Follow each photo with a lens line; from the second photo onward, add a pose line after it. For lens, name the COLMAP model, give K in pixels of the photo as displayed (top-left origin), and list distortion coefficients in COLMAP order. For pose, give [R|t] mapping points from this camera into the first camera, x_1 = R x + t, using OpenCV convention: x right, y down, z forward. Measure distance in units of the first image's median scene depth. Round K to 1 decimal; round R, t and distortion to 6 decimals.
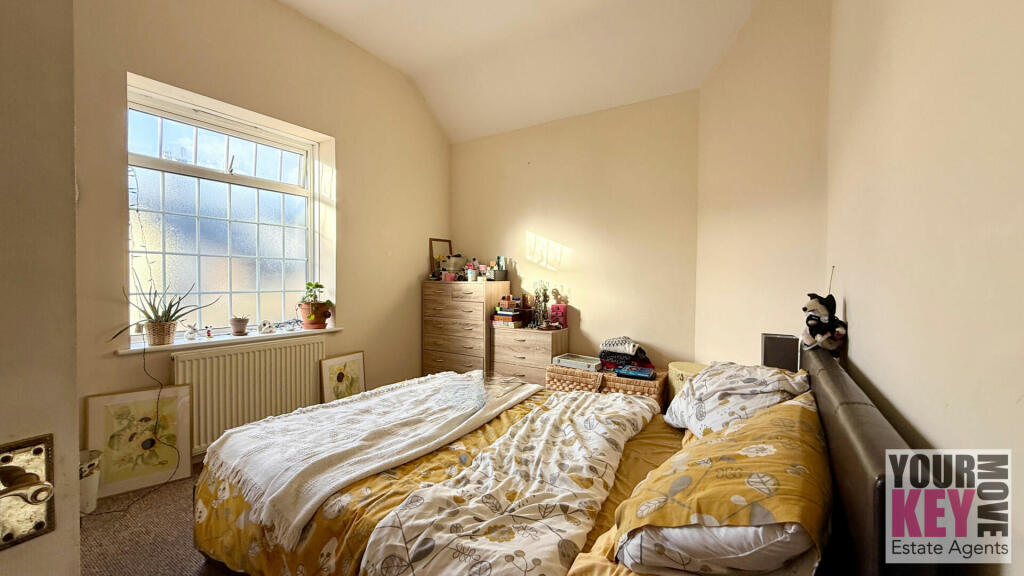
lens RADIAL K [[410.2, 0, 512.9], [0, 410.2, 280.6], [0, 0, 1]] dist [0.001101, 0.000060]
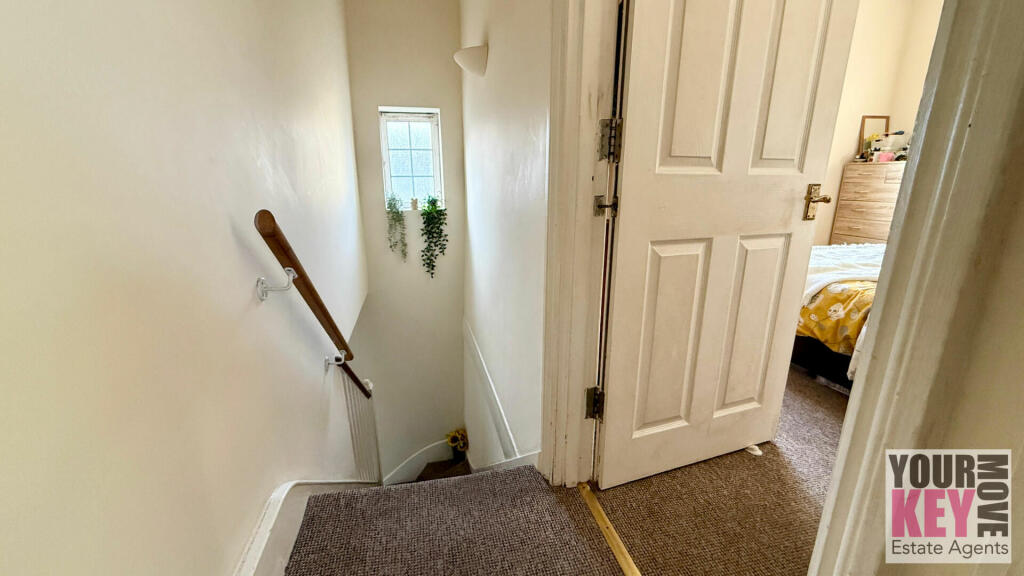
lens RADIAL K [[410.2, 0, 512.3], [0, 410.2, 287.9], [0, 0, 1]] dist [0.001101, 0.000060]
pose [[0.715411, 0.172267, -0.677134, -0.095329], [0.001340, 0.968790, 0.247881, 0.057087], [0.698702, -0.178244, 0.692852, -0.360593]]
